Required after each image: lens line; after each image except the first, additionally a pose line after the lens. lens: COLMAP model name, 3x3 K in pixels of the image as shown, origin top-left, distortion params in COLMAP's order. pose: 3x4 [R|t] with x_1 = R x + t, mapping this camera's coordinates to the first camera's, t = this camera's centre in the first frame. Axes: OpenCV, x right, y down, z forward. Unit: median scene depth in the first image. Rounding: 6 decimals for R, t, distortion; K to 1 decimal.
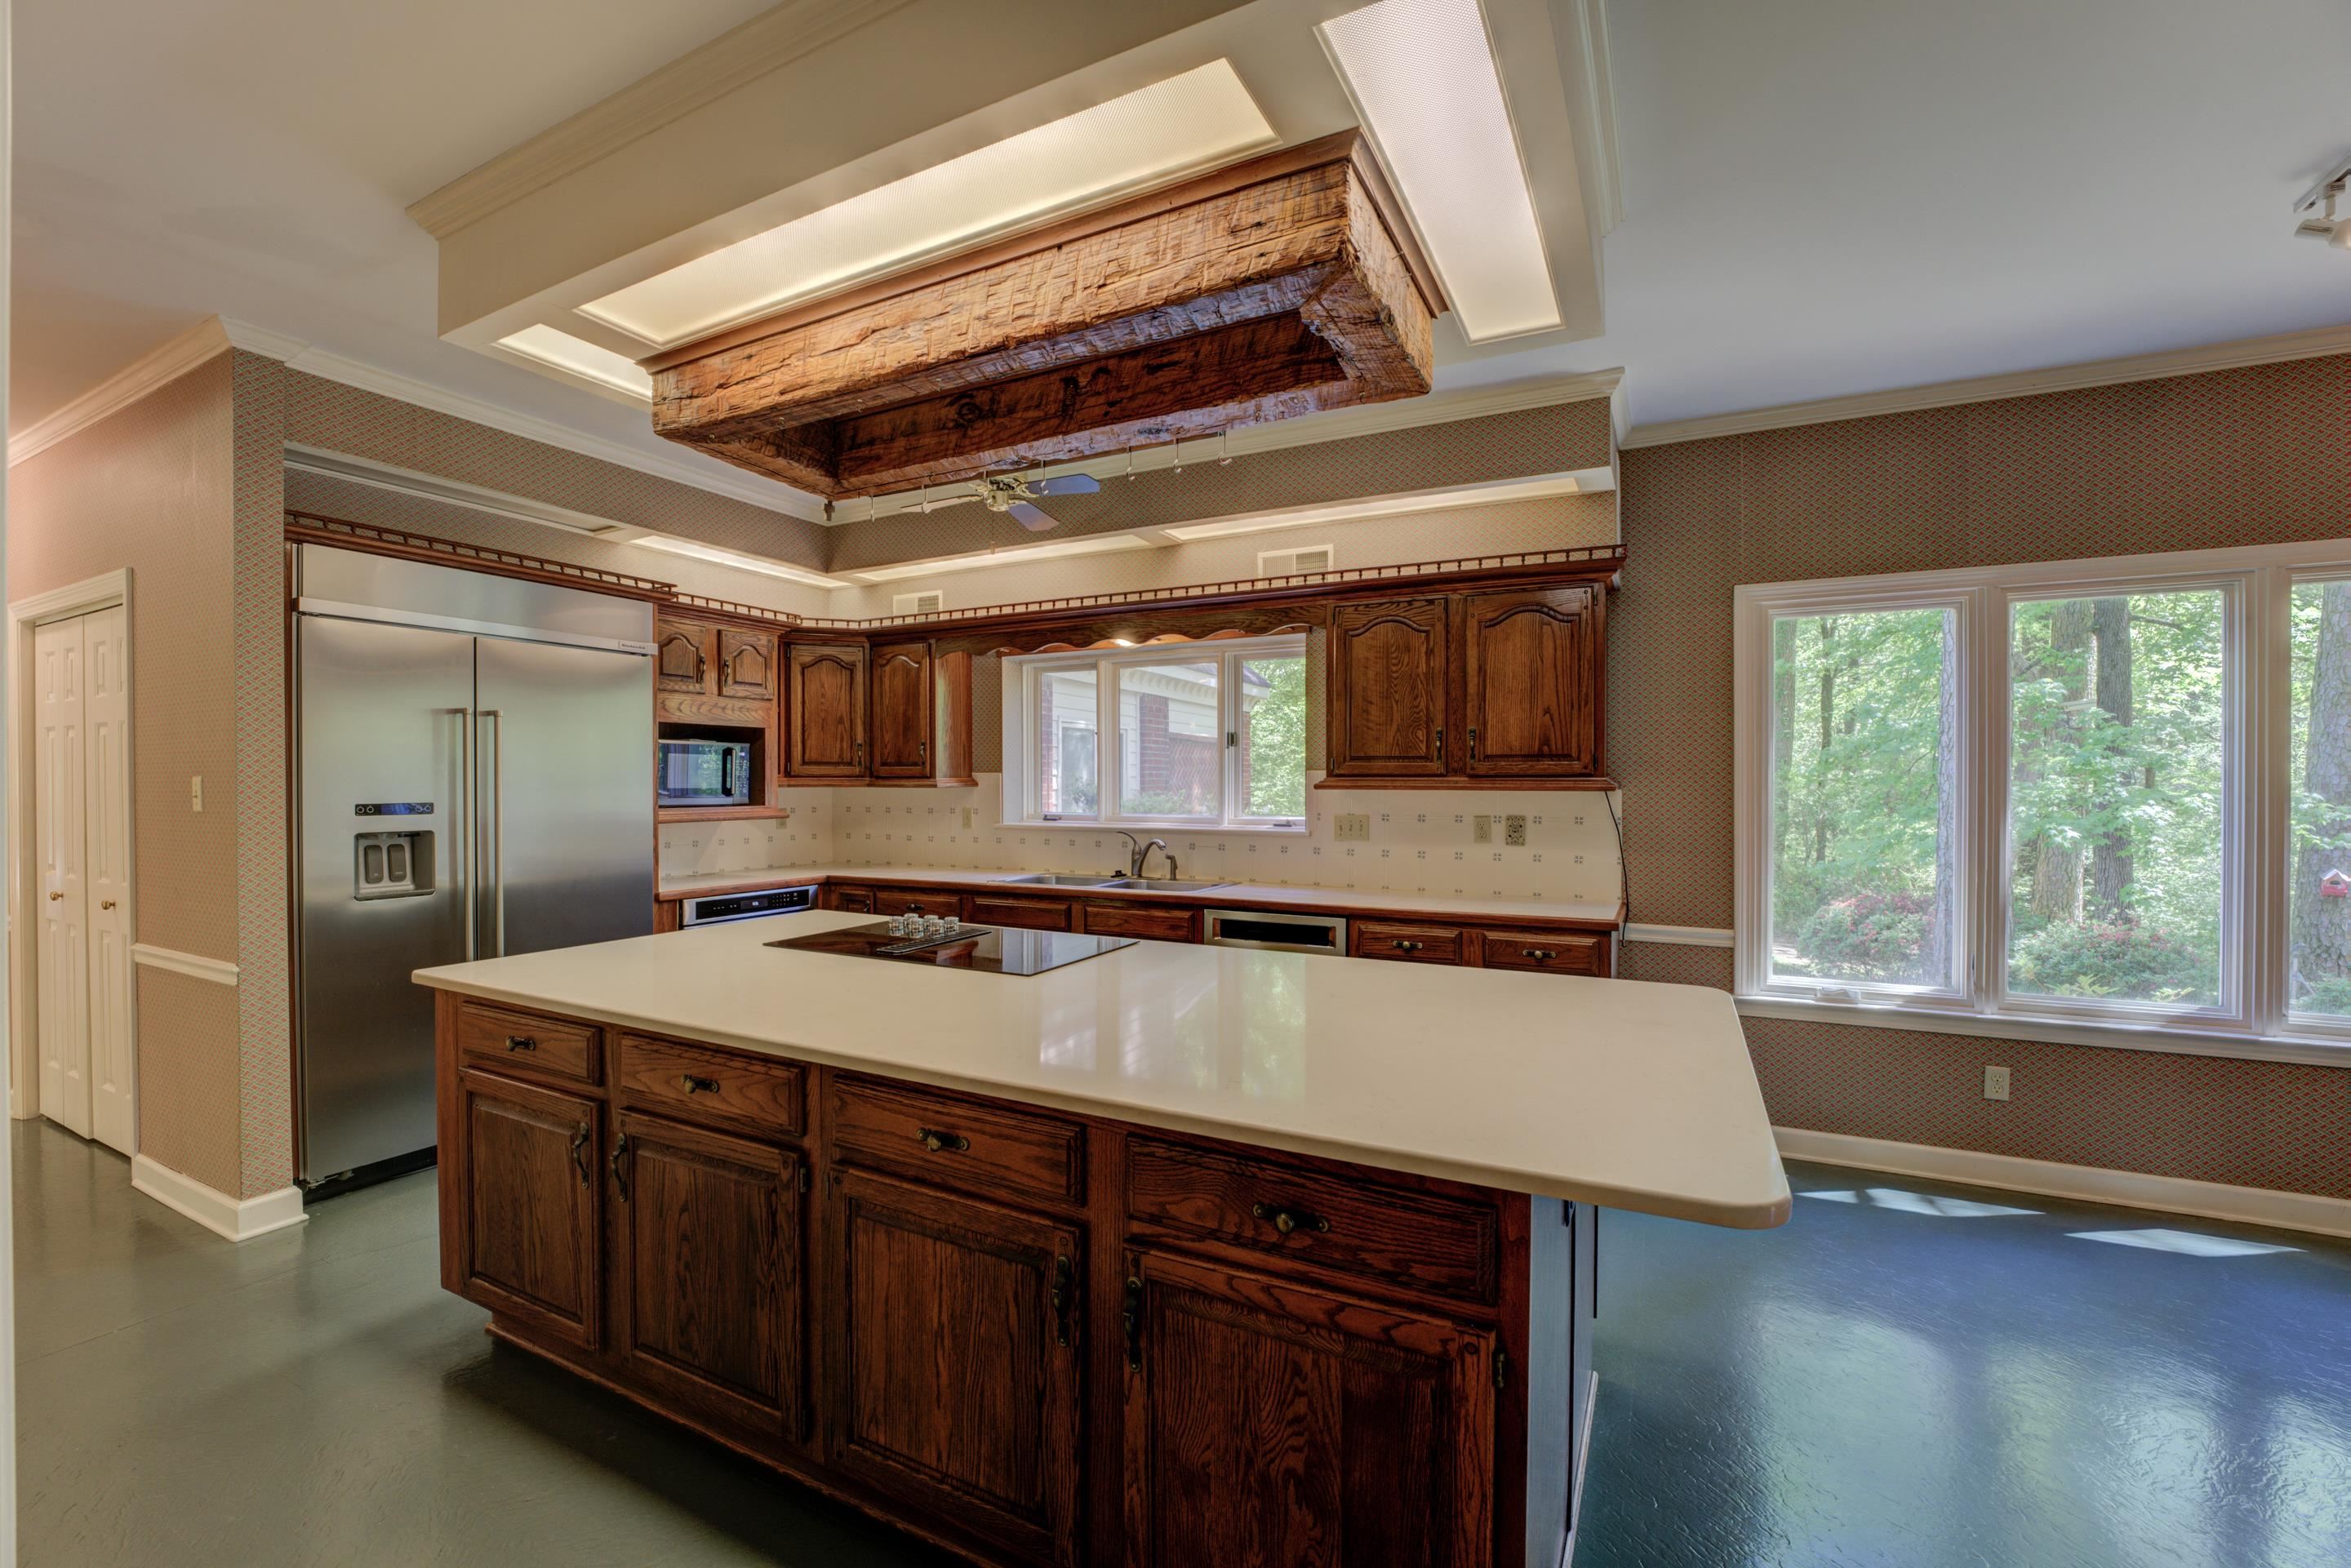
lens RADIAL K [[970.1, 0, 1166.4], [0, 970.1, 785.3], [0, 0, 1]] dist [-0.023210, 0.000174]
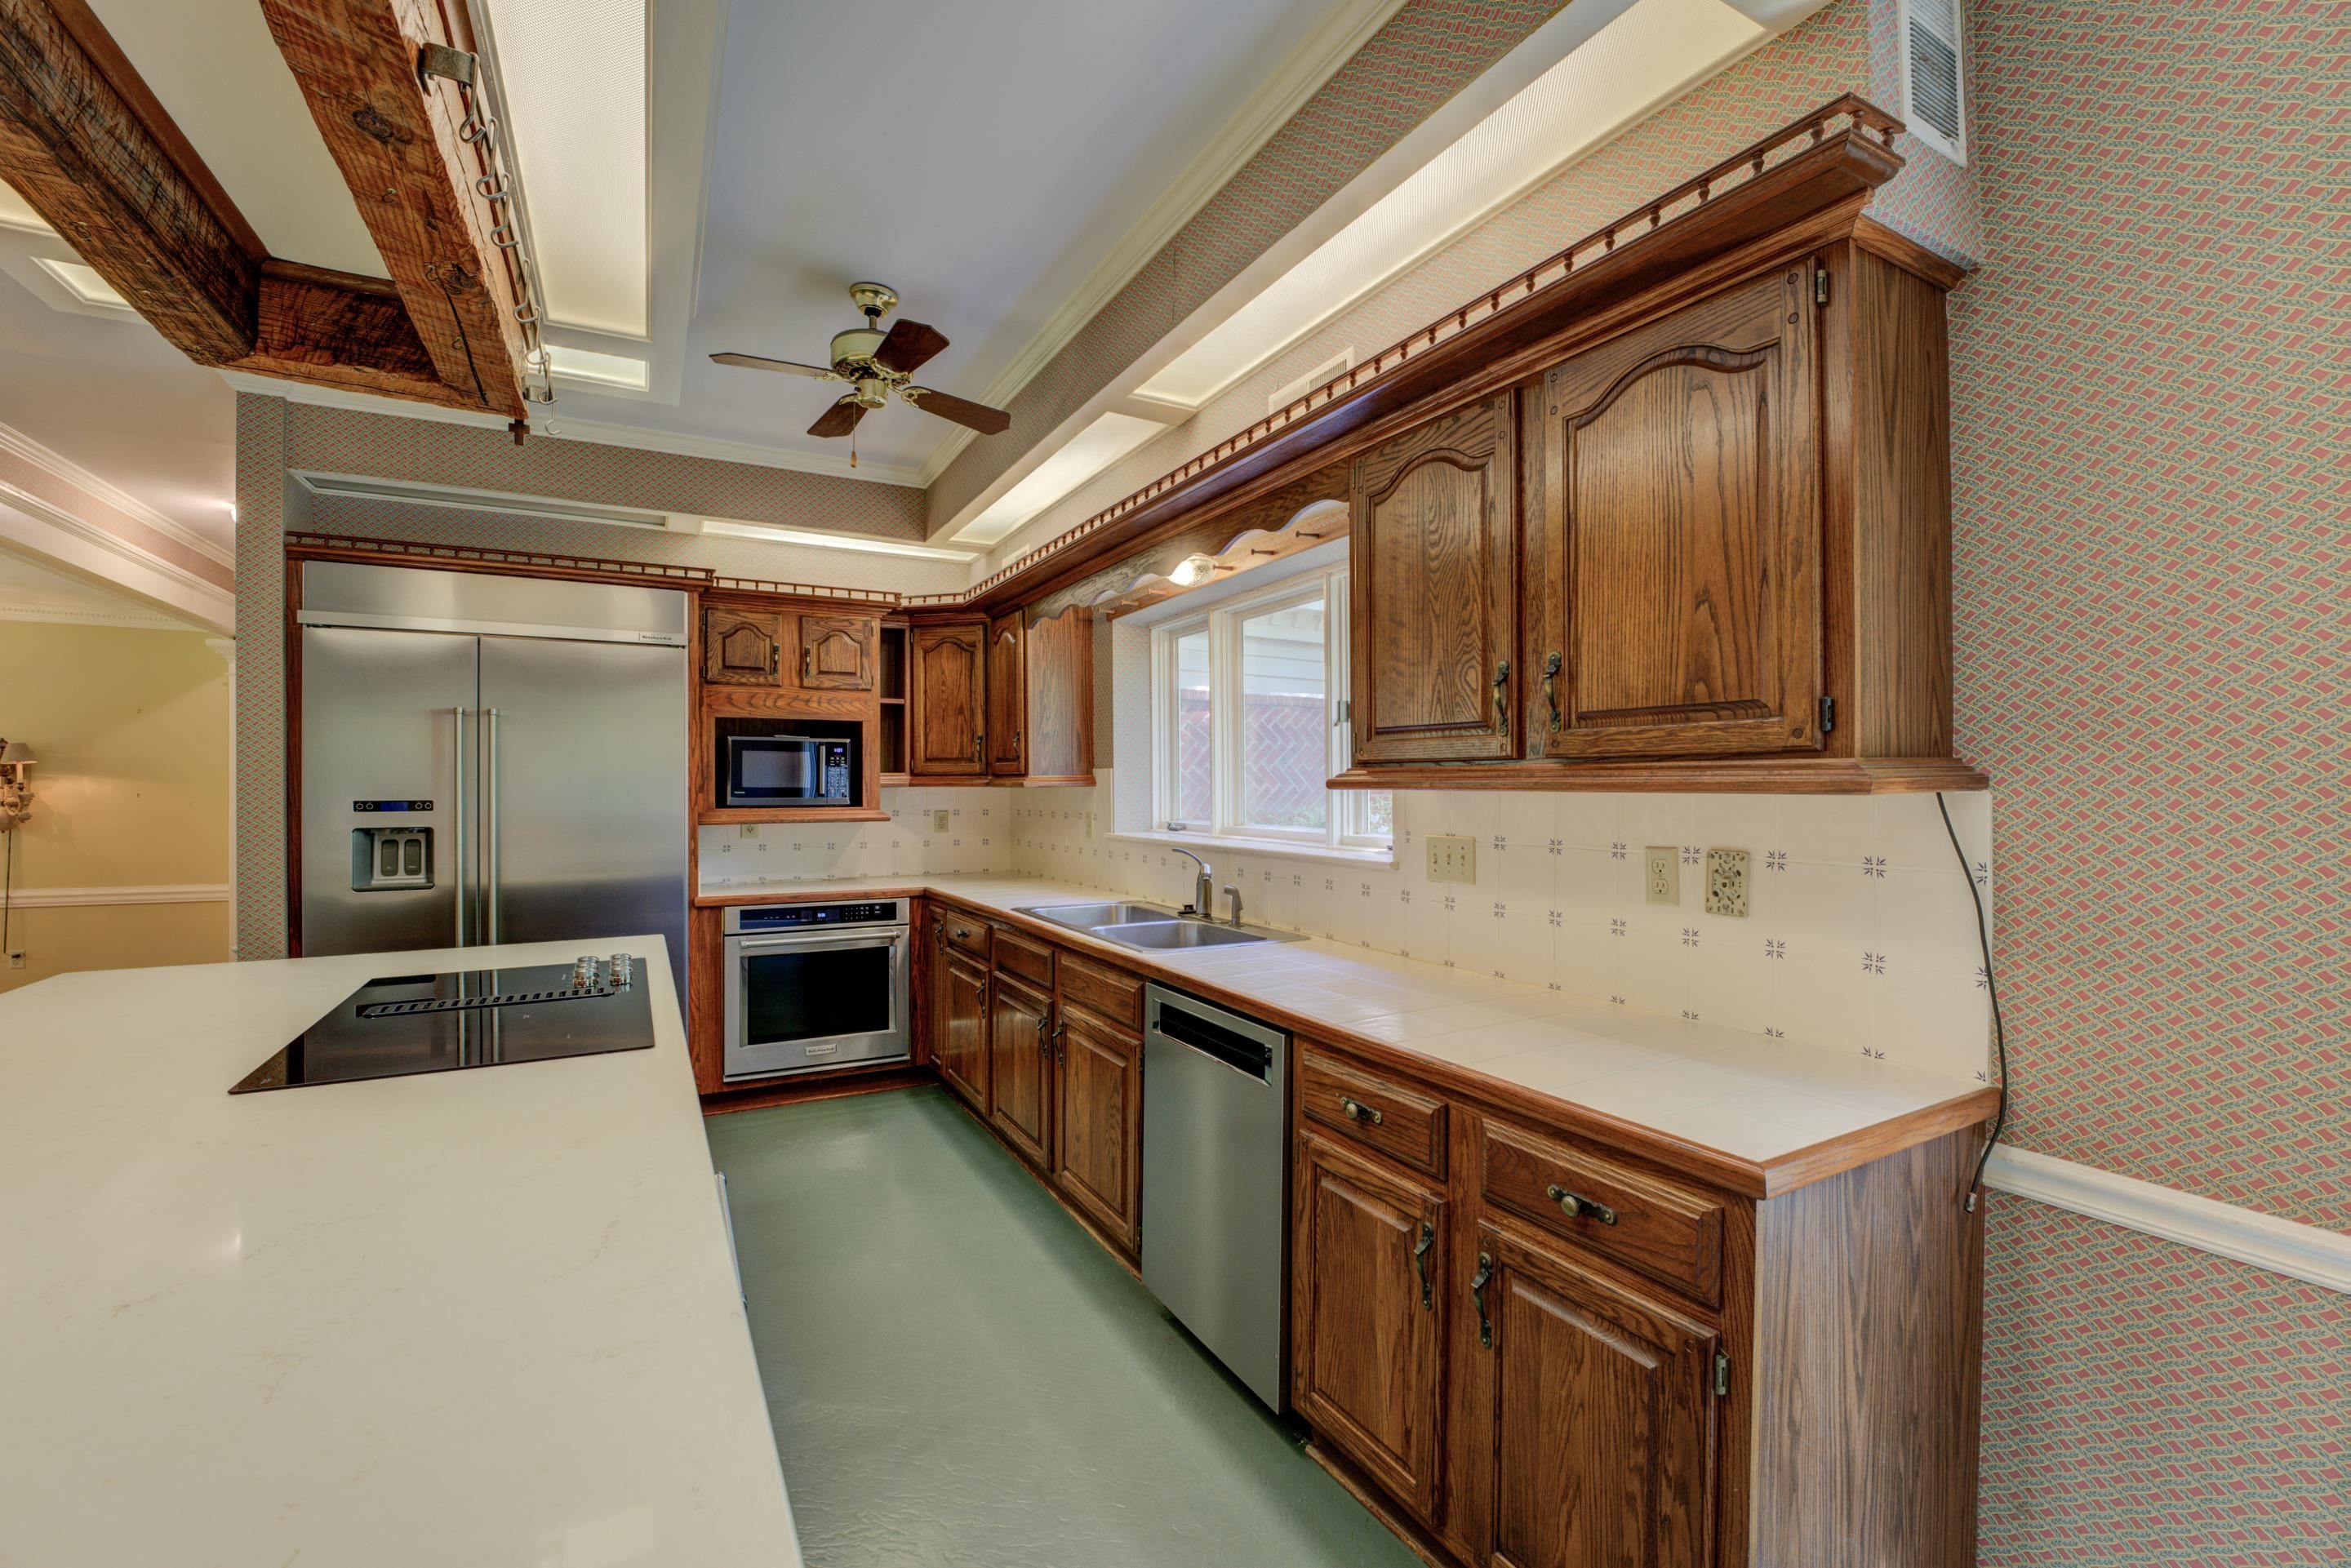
lens RADIAL K [[970.1, 0, 1166.4], [0, 970.1, 785.3], [0, 0, 1]] dist [-0.023210, 0.000174]
pose [[0.831339, -0.000678, -0.555765, 0.373693], [-0.000796, 0.999997, -0.002410, 0.003243], [0.555765, 0.002446, 0.831336, 0.463863]]
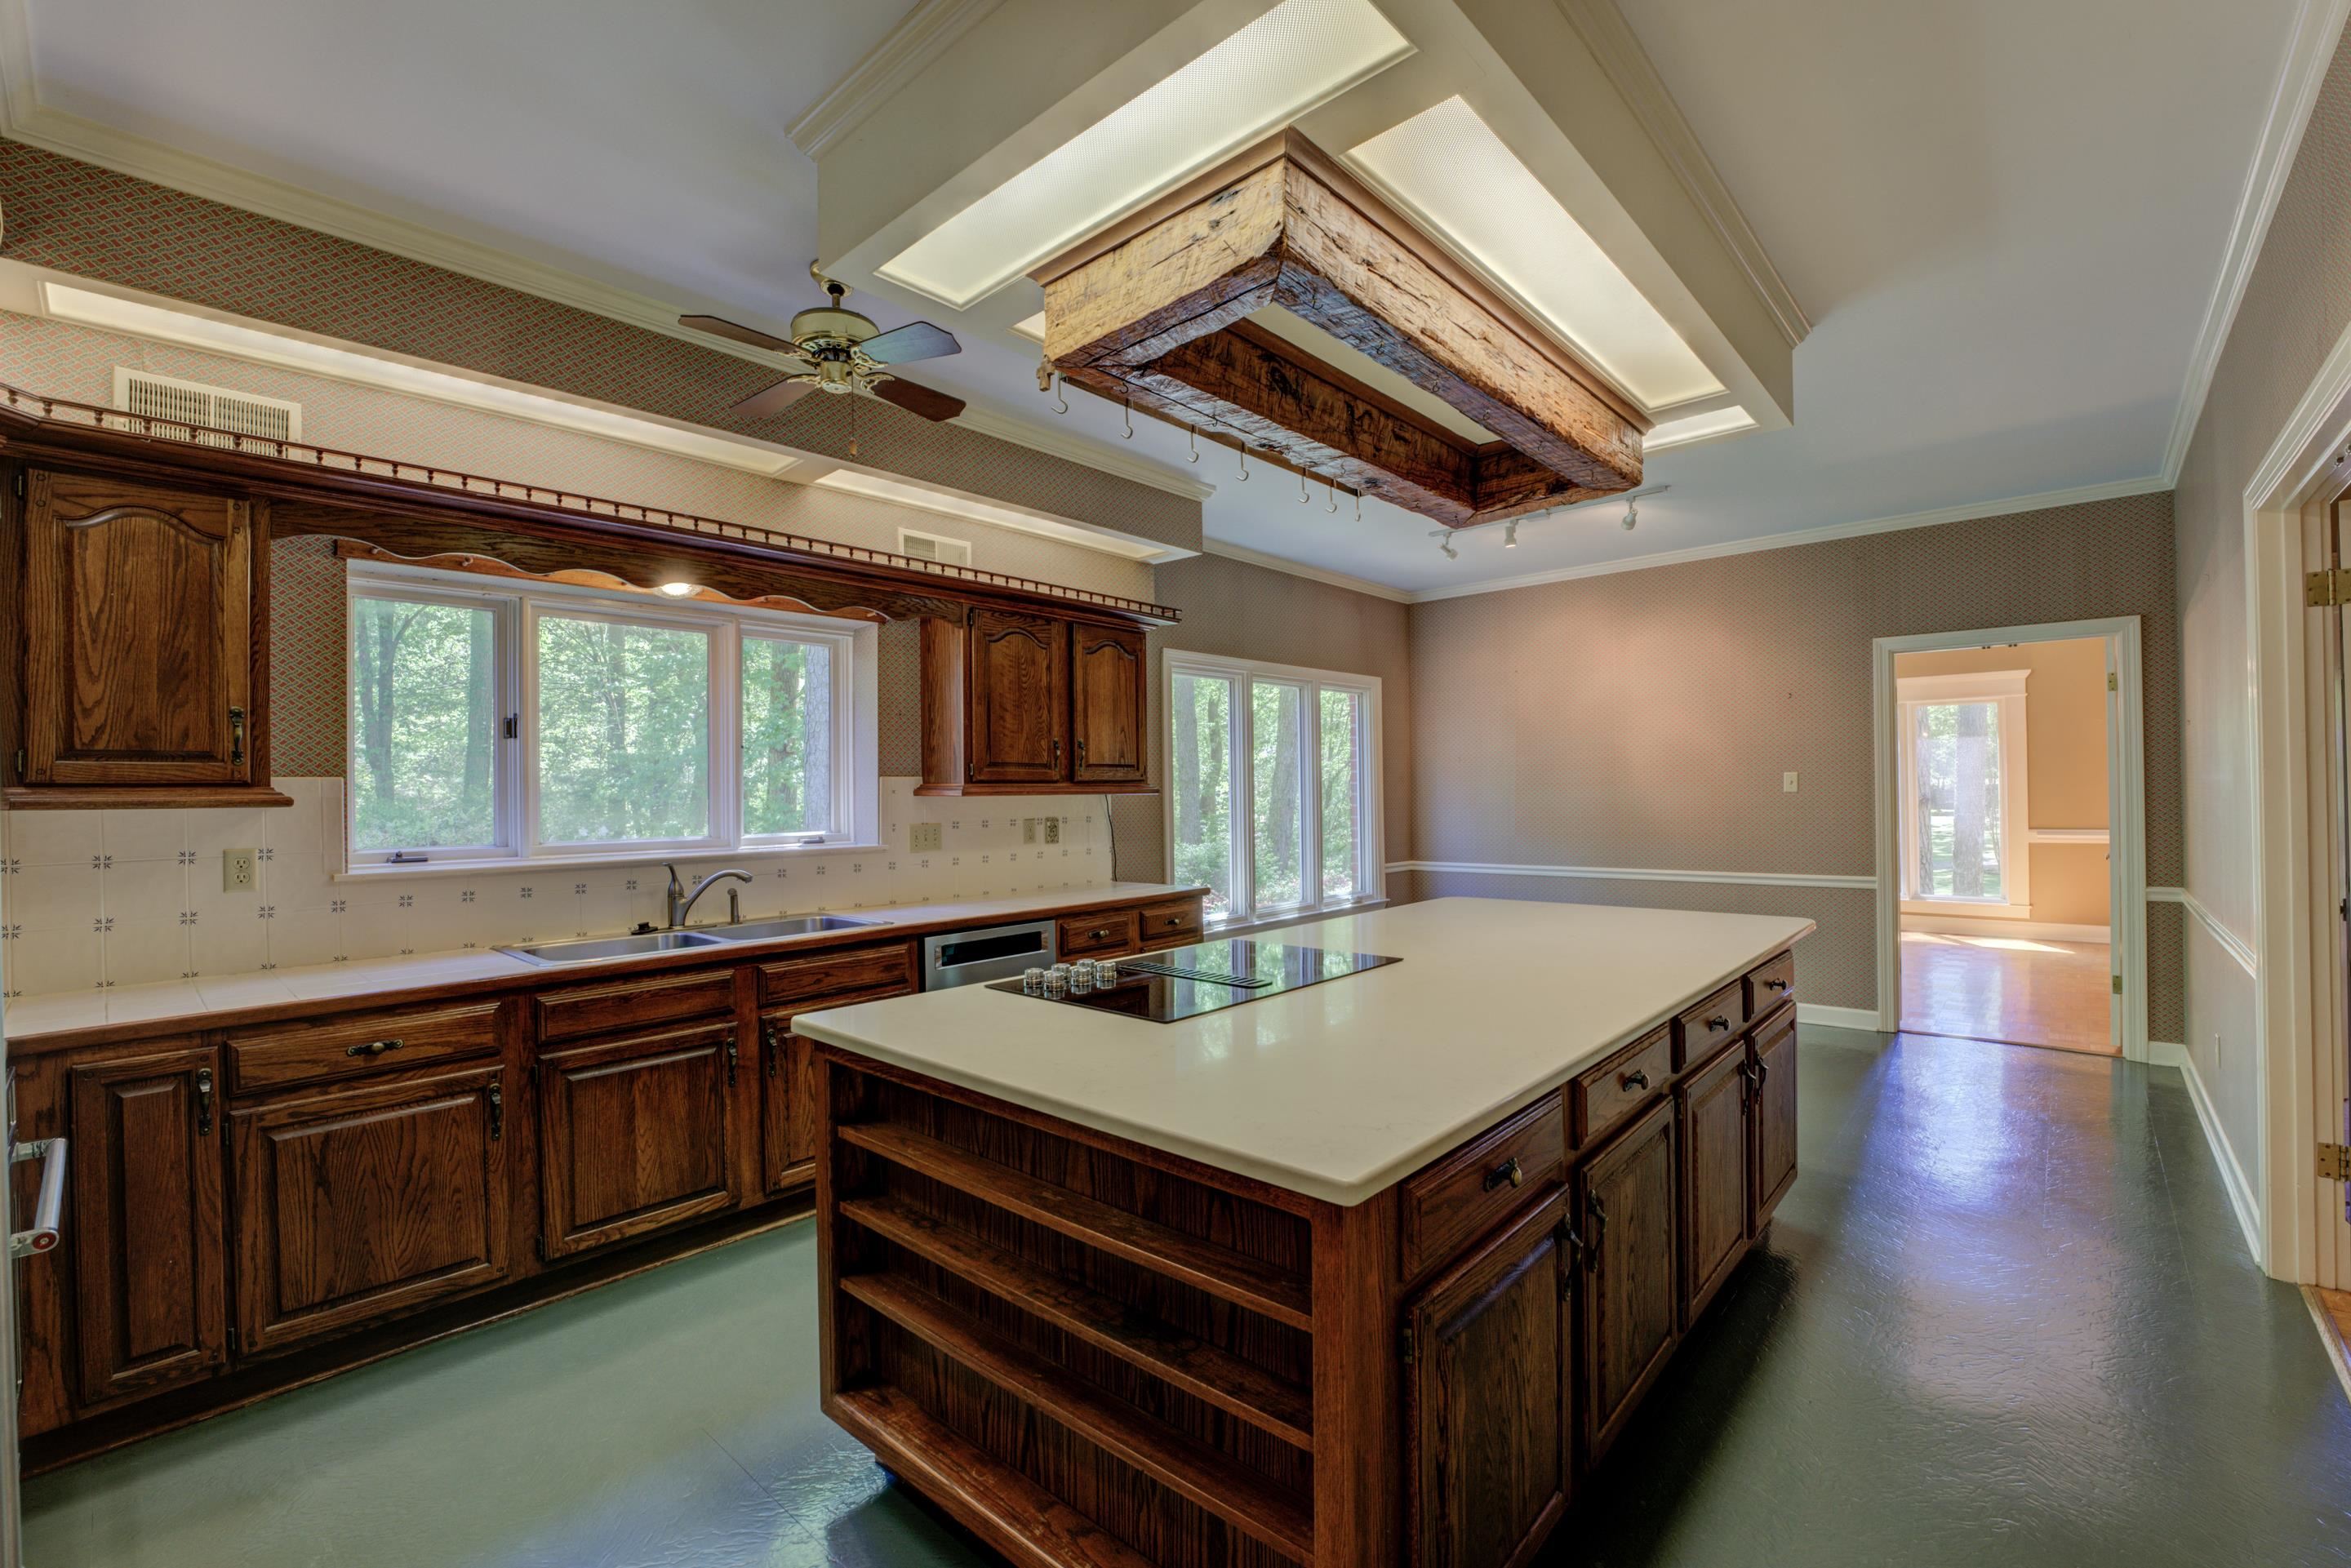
lens RADIAL K [[997.5, 0, 1175.5], [0, 997.5, 784.0], [0, 0, 1]] dist [-0.029436, 0.000278]
pose [[0.250721, 0.002667, 0.968056, -0.708728], [0.016987, 0.999830, -0.007155, 0.002653], [-0.967910, 0.018239, 0.250633, 0.535009]]
